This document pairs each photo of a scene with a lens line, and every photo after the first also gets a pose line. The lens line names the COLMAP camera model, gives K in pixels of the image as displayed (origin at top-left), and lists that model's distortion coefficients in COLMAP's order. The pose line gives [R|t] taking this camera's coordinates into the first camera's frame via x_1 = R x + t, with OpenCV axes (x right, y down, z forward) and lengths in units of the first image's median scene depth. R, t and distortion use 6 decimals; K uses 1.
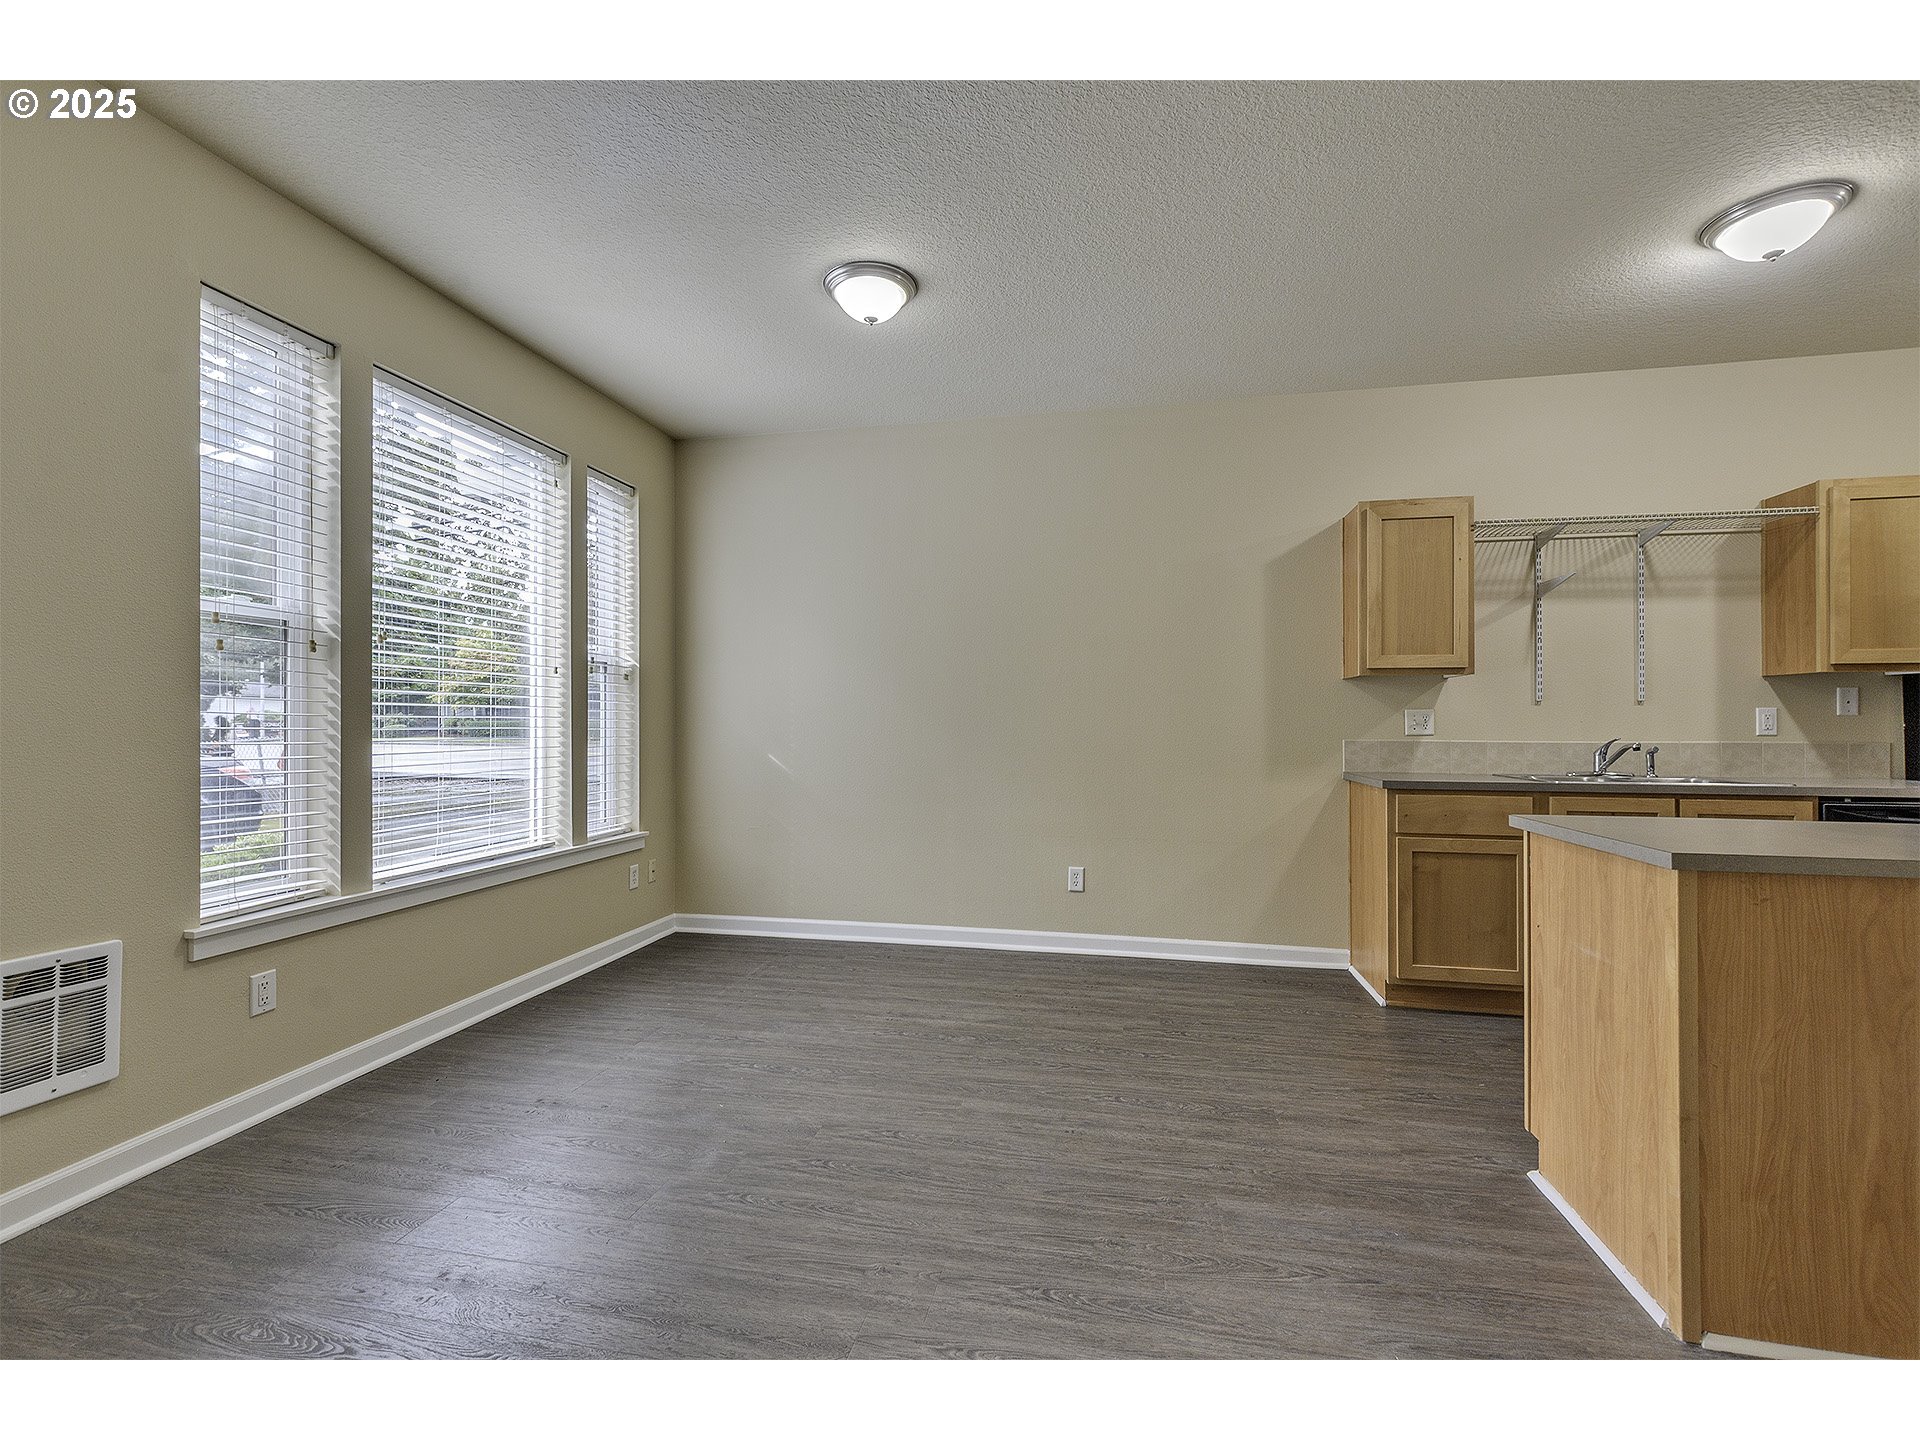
lens RADIAL K [[838.4, 0, 950.7], [0, 838.4, 714.6], [0, 0, 1]] dist [-0.002852, -0.000101]
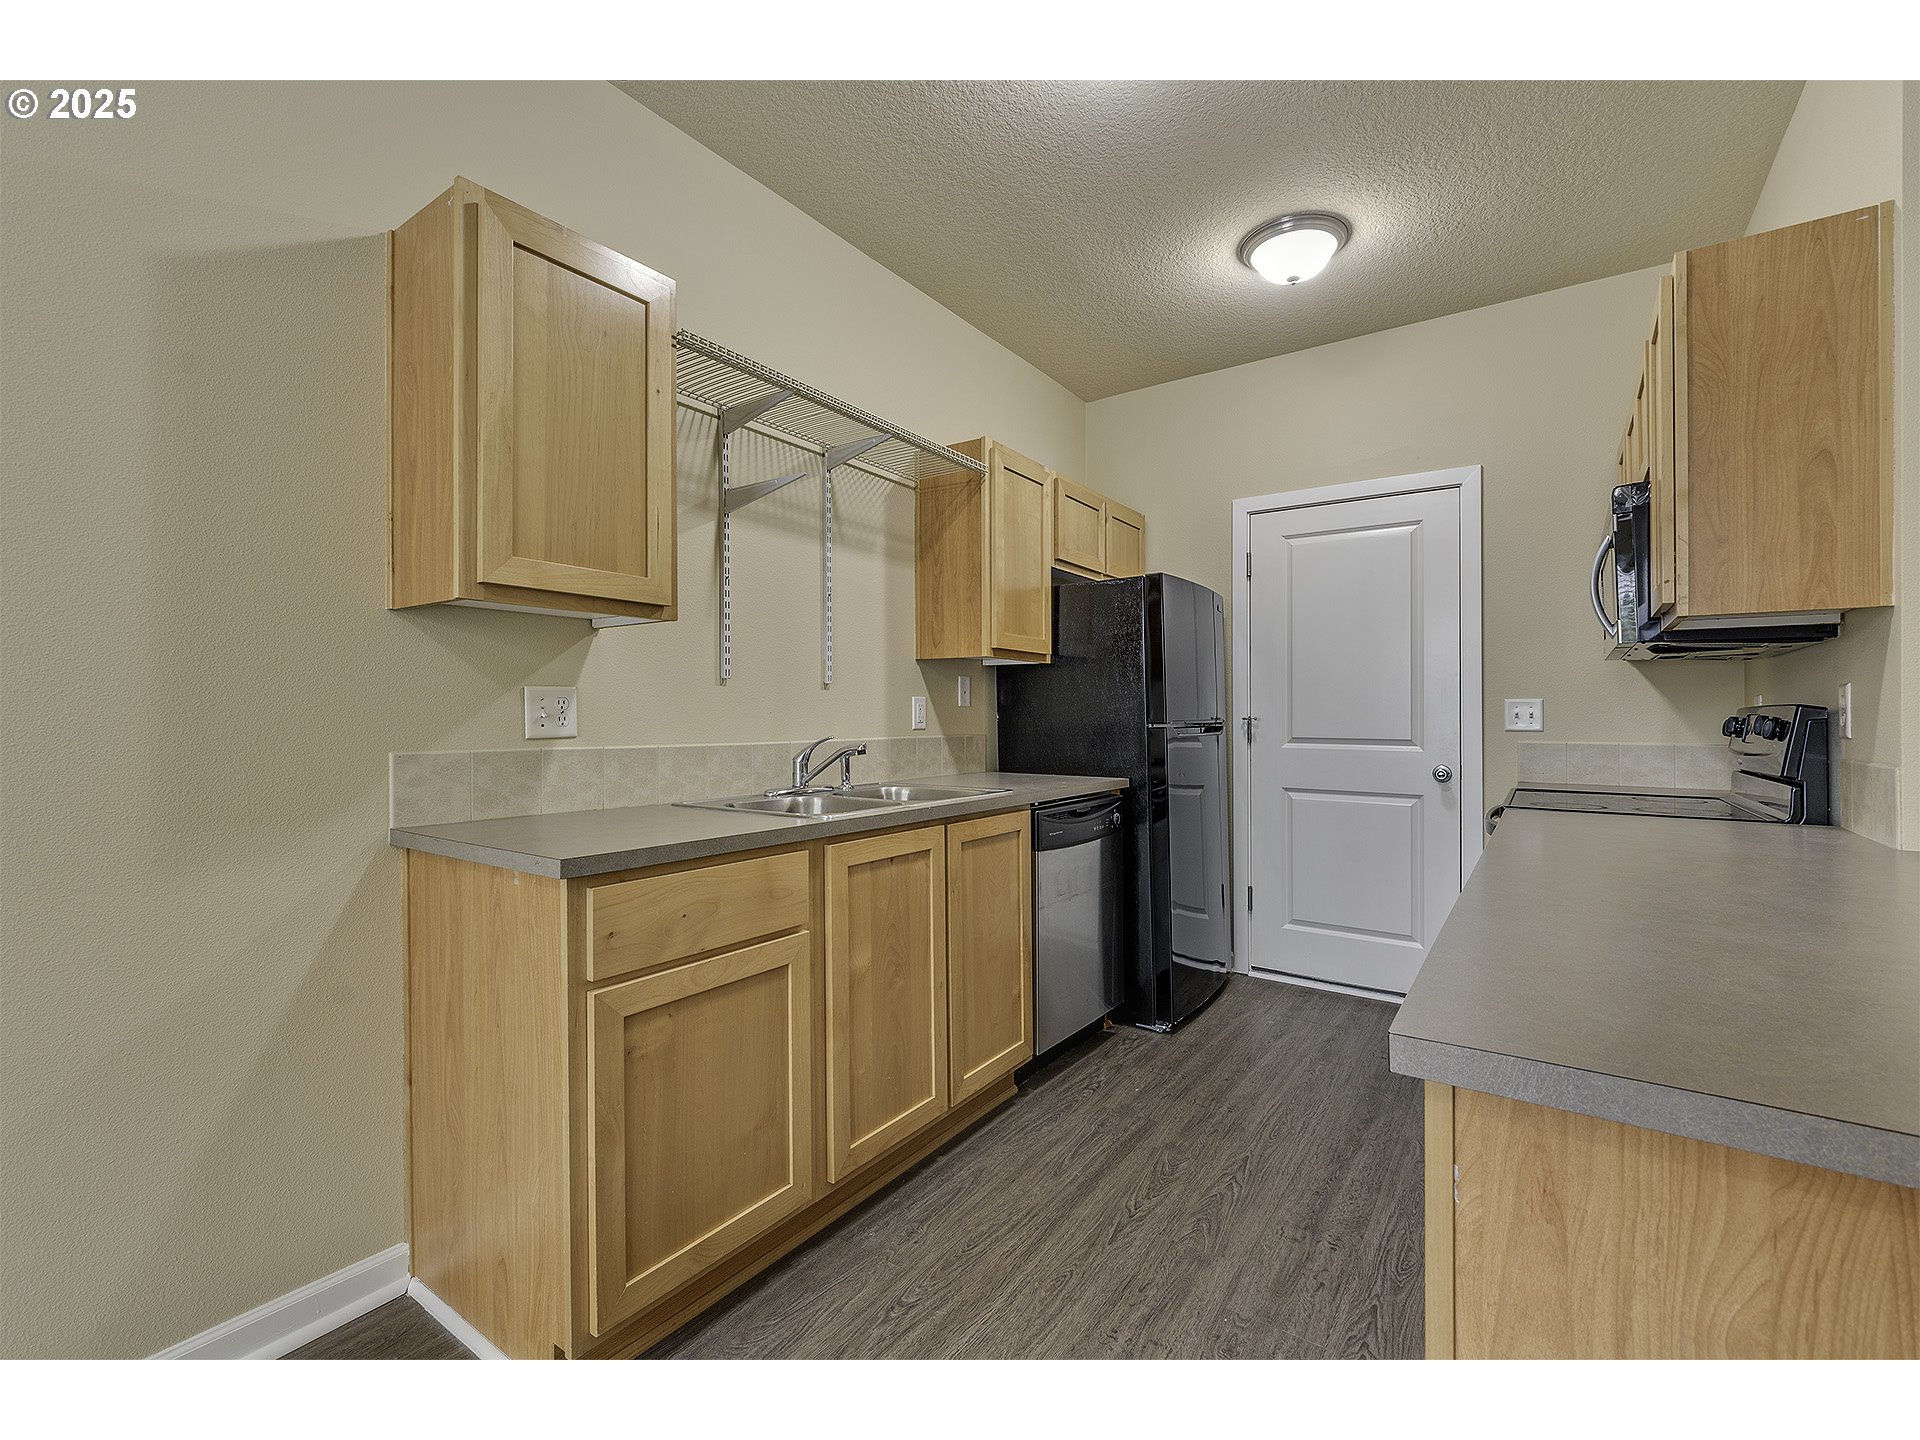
lens RADIAL K [[836.9, 0, 964.1], [0, 836.9, 712.7], [0, 0, 1]] dist [-0.003164, 0.000132]
pose [[0.387396, 0.004145, 0.921904, 0.217989], [-0.009911, 0.999951, -0.000332, 0.007930], [-0.921860, -0.009008, 0.387418, 0.649761]]
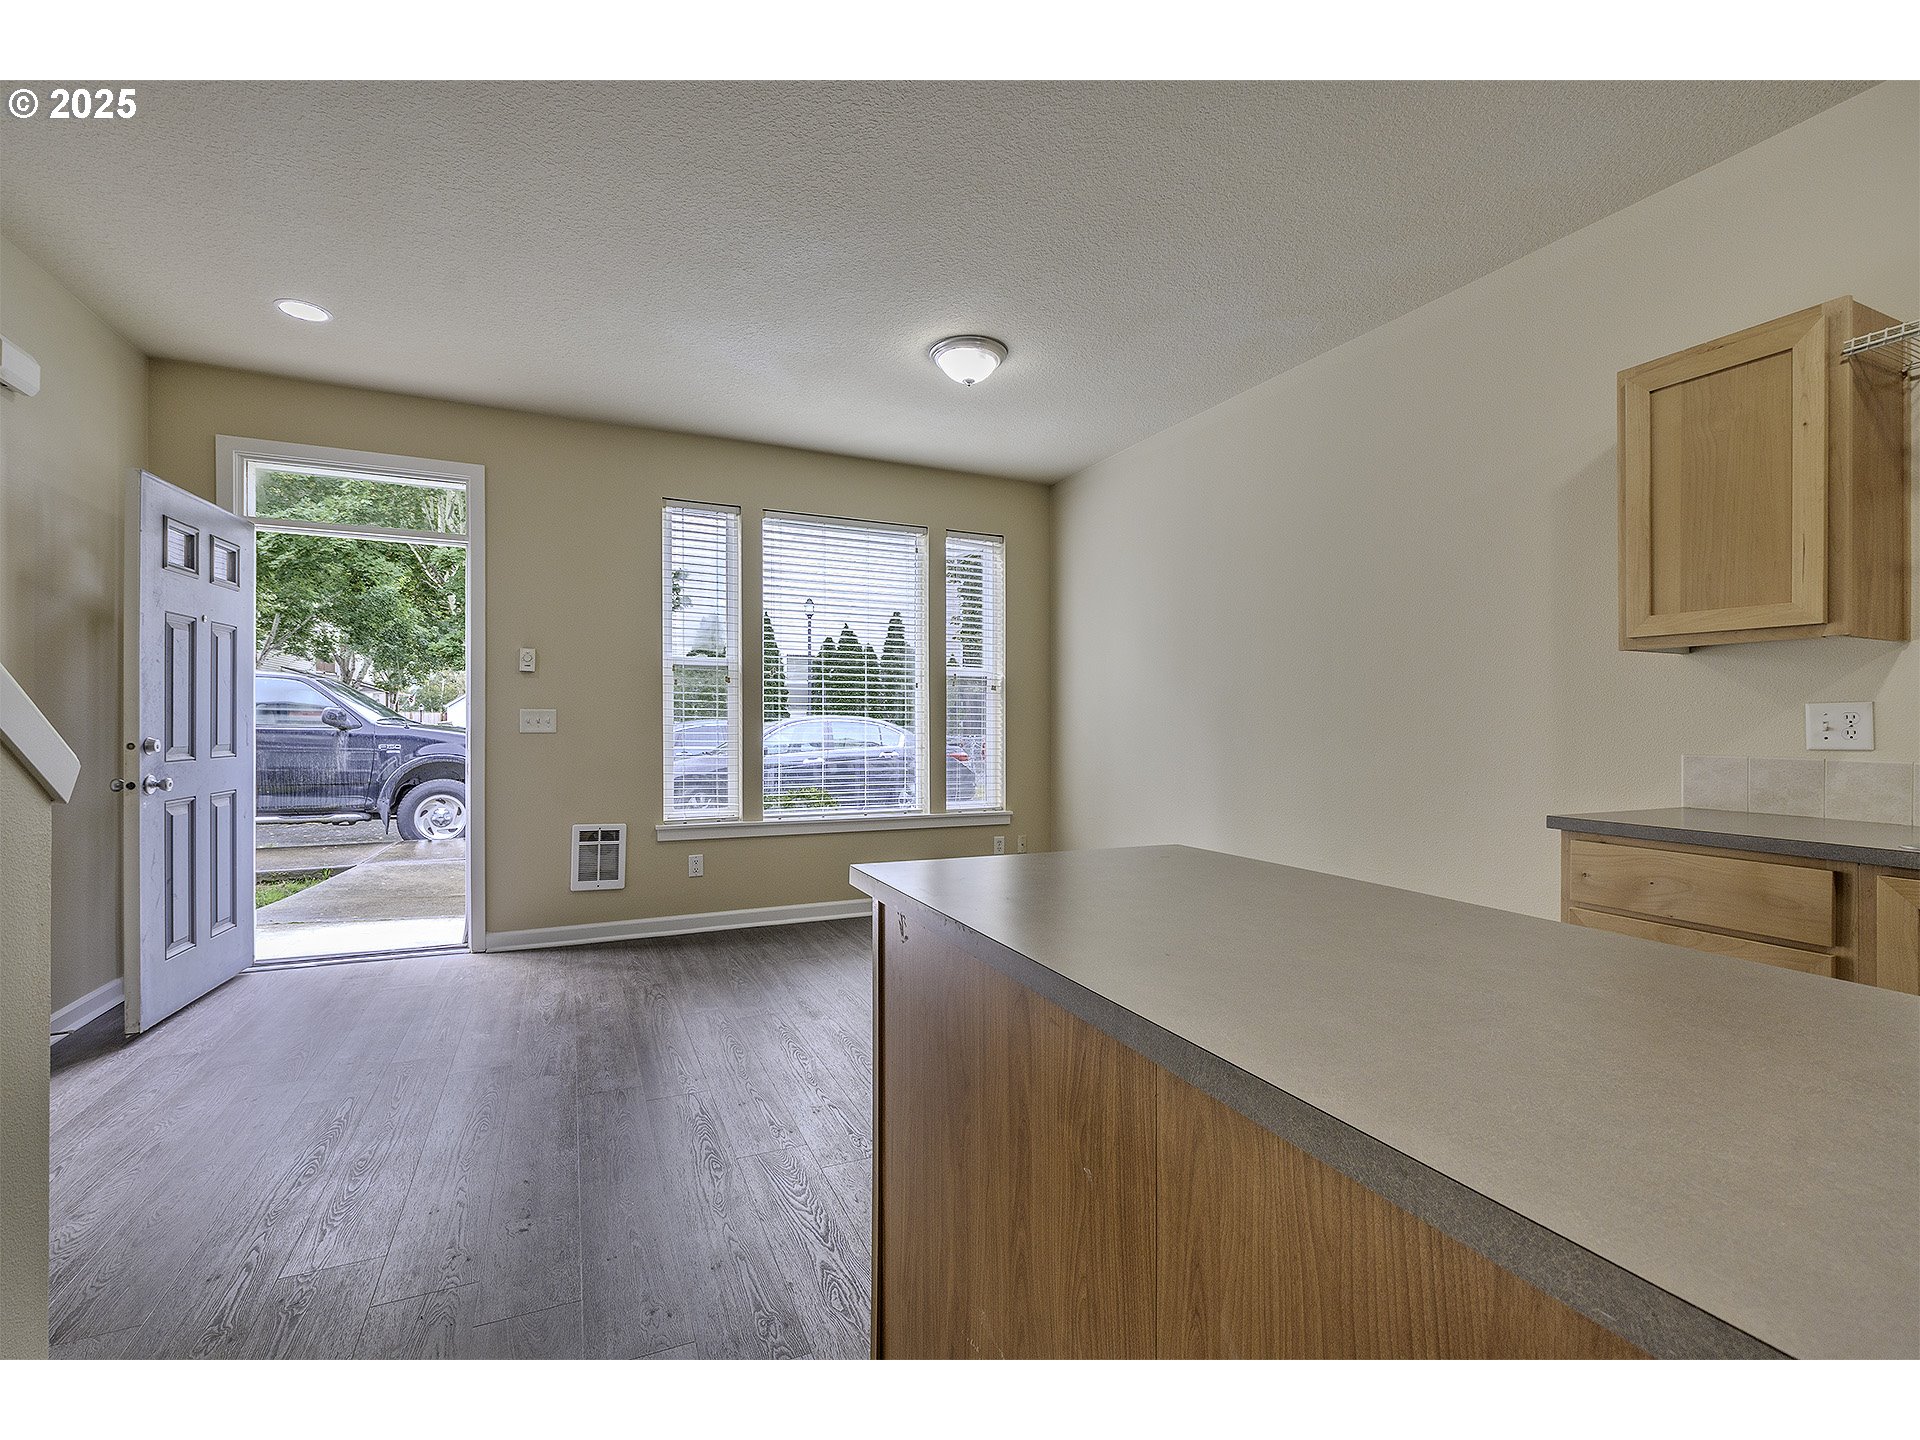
lens RADIAL K [[843.4, 0, 952.4], [0, 843.4, 730.7], [0, 0, 1]] dist [-0.007648, -0.000165]
pose [[0.593368, 0.009437, -0.804876, 0.730730], [0.003298, 0.999894, 0.014155, 0.002768], [0.804925, -0.011054, 0.593274, 0.241973]]
